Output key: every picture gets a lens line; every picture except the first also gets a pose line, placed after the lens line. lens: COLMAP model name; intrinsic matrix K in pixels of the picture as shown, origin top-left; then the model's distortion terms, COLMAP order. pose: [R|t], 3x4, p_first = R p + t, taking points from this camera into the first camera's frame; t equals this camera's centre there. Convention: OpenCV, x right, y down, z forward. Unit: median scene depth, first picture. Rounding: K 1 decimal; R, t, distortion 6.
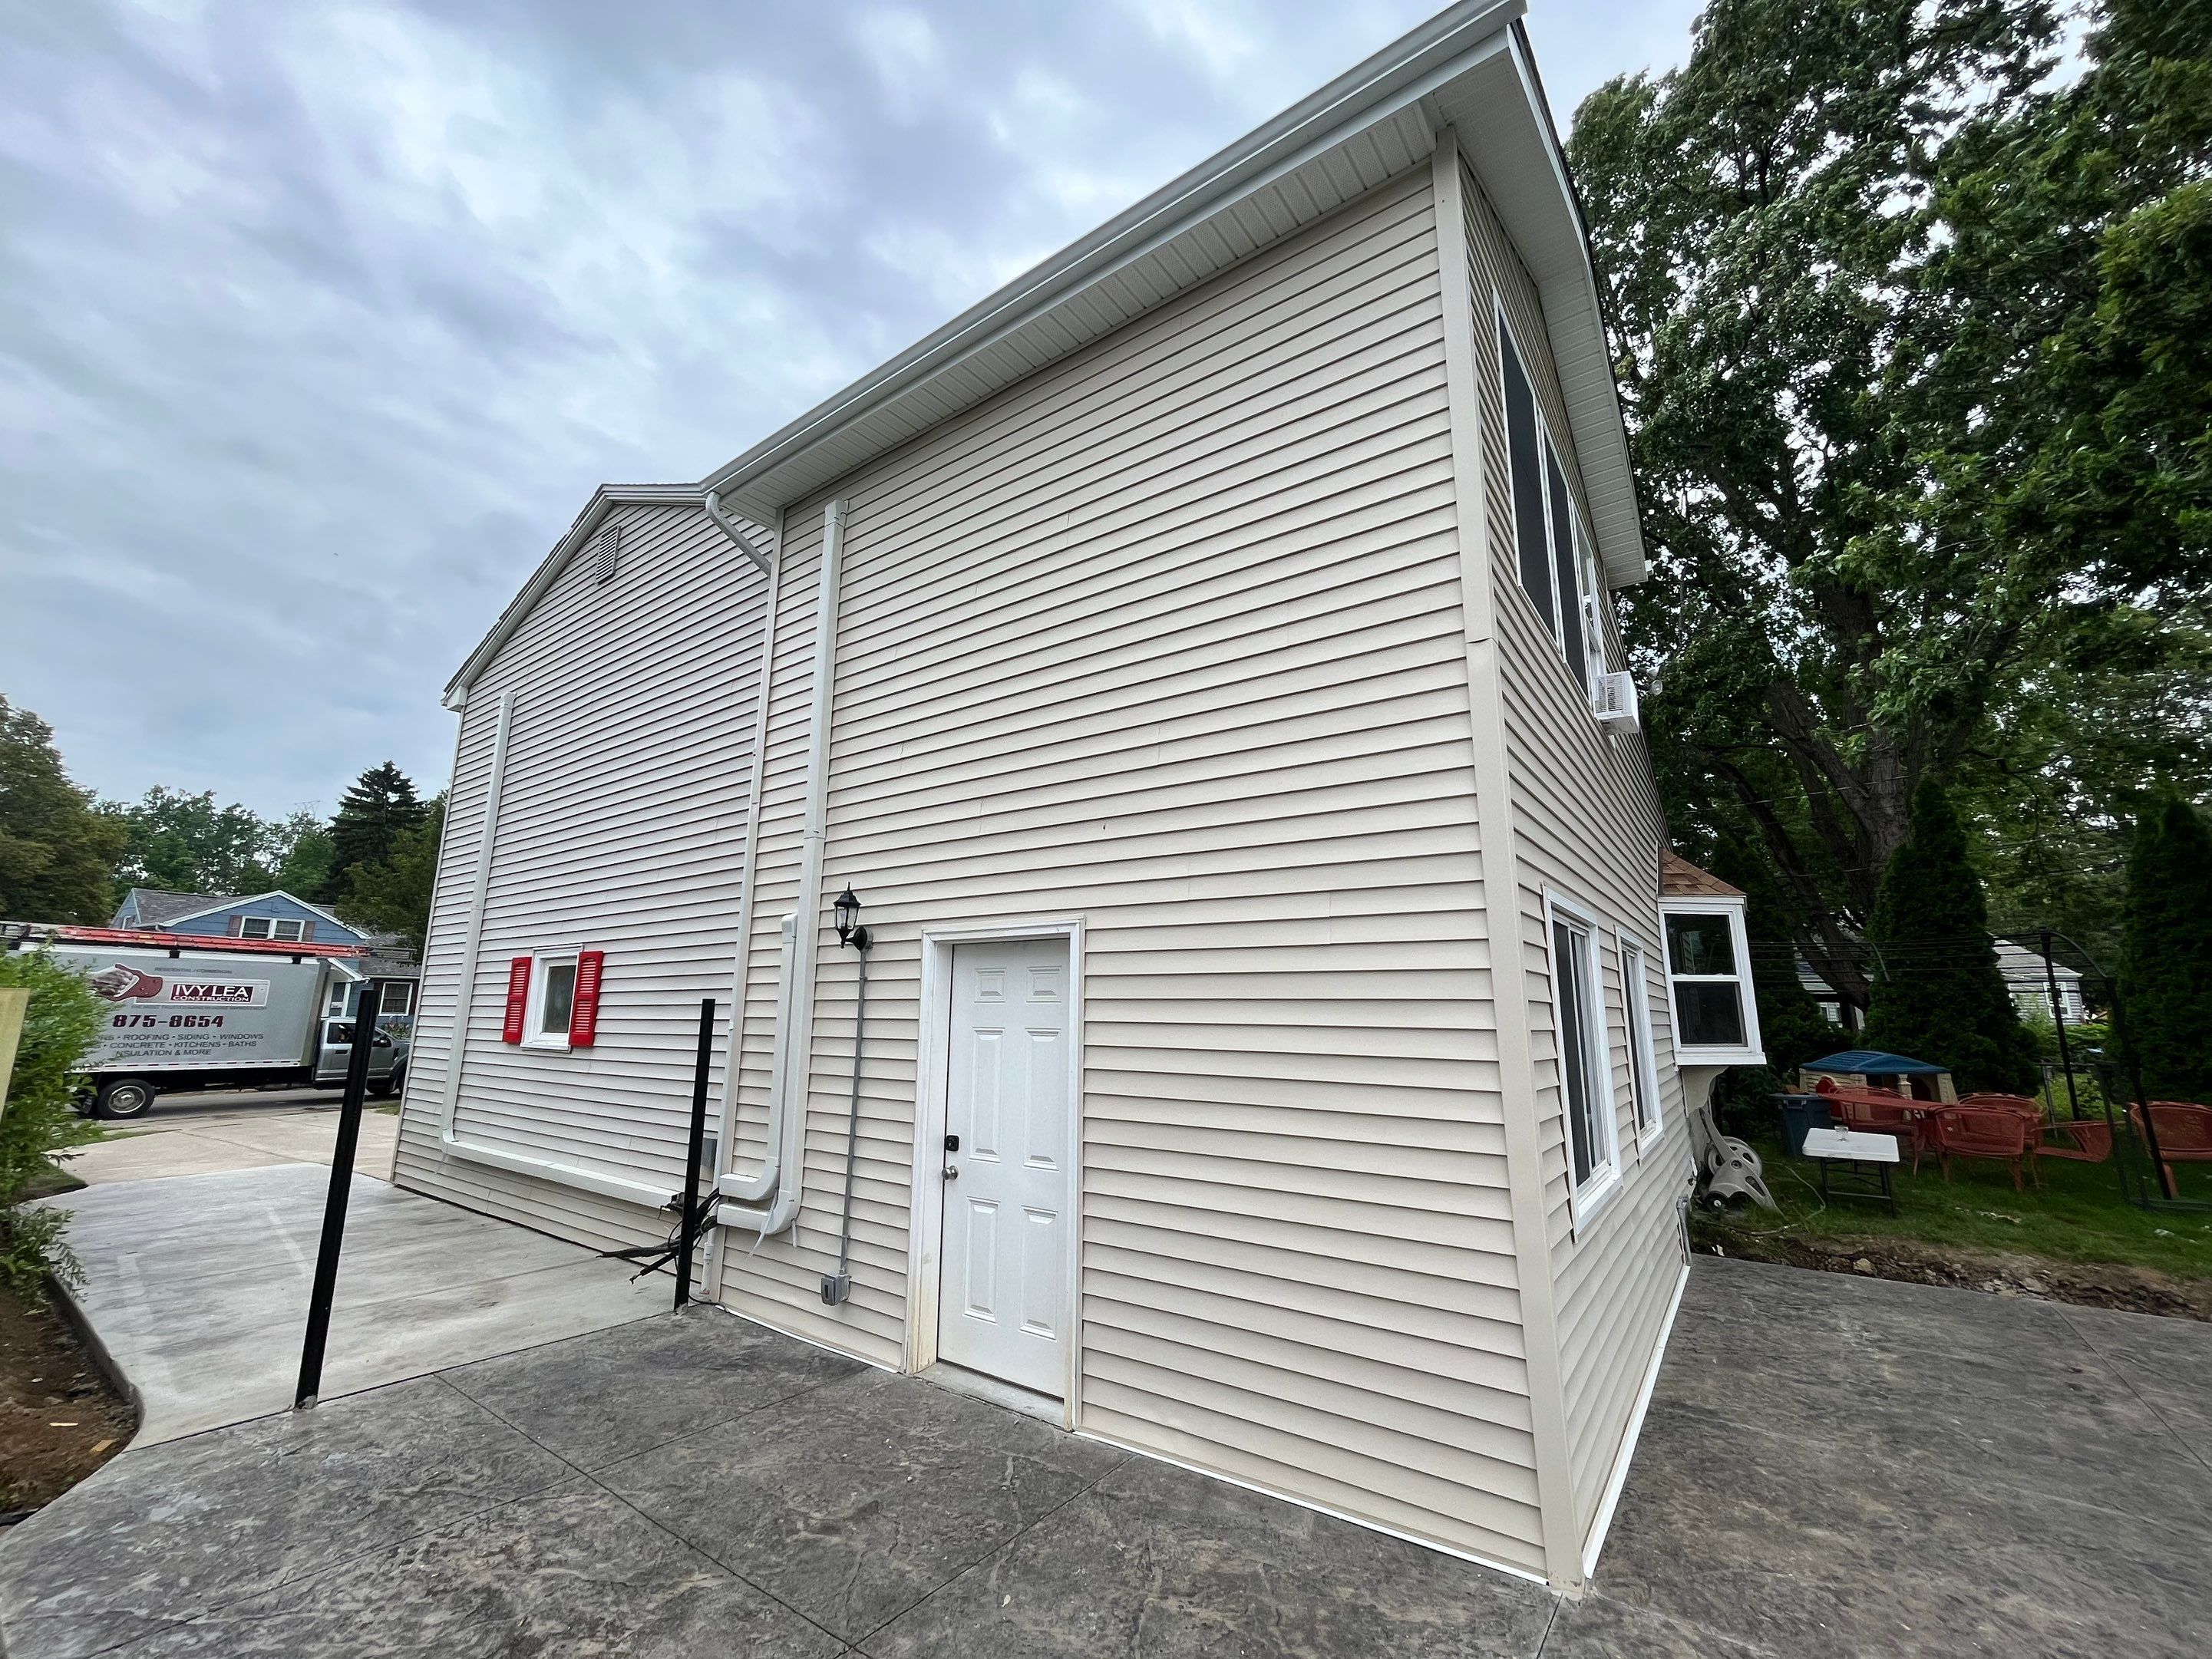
lens RADIAL K [[895.0, 0, 1101.0], [0, 895.0, 838.0], [0, 0, 1]] dist [-0.003445, -0.000032]
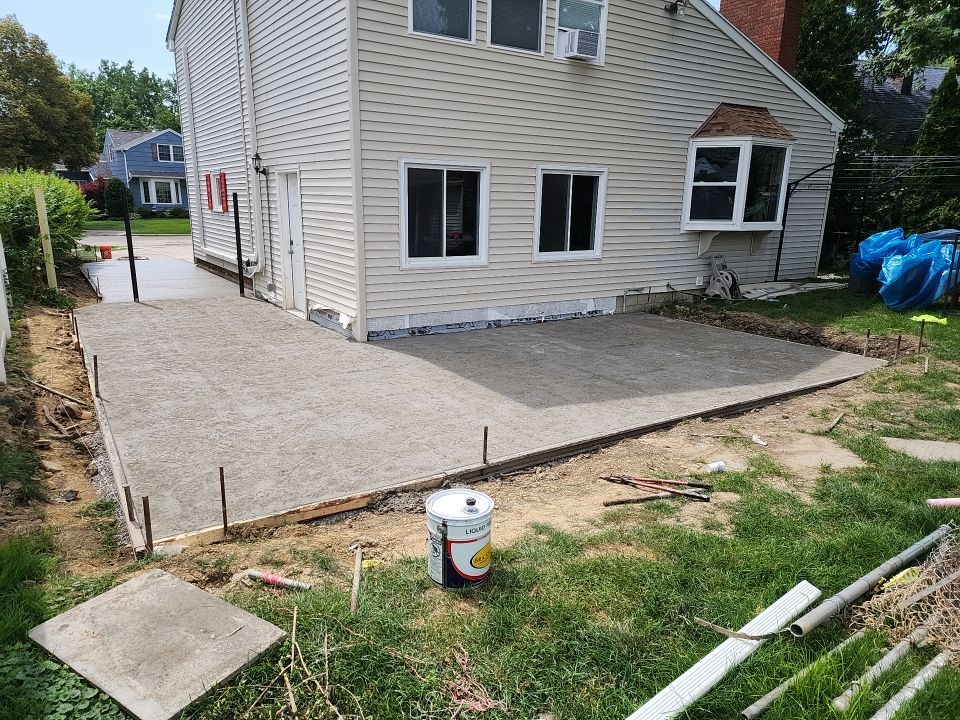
lens RADIAL K [[641.0, 0, 466.6], [0, 641.0, 359.4], [0, 0, 1]] dist [0.072827, -0.061222]
pose [[0.934351, 0.094382, -0.343627, 0.700458], [0.057986, 0.911168, 0.407934, -0.092585], [0.351604, -0.401080, 0.845878, -0.474431]]
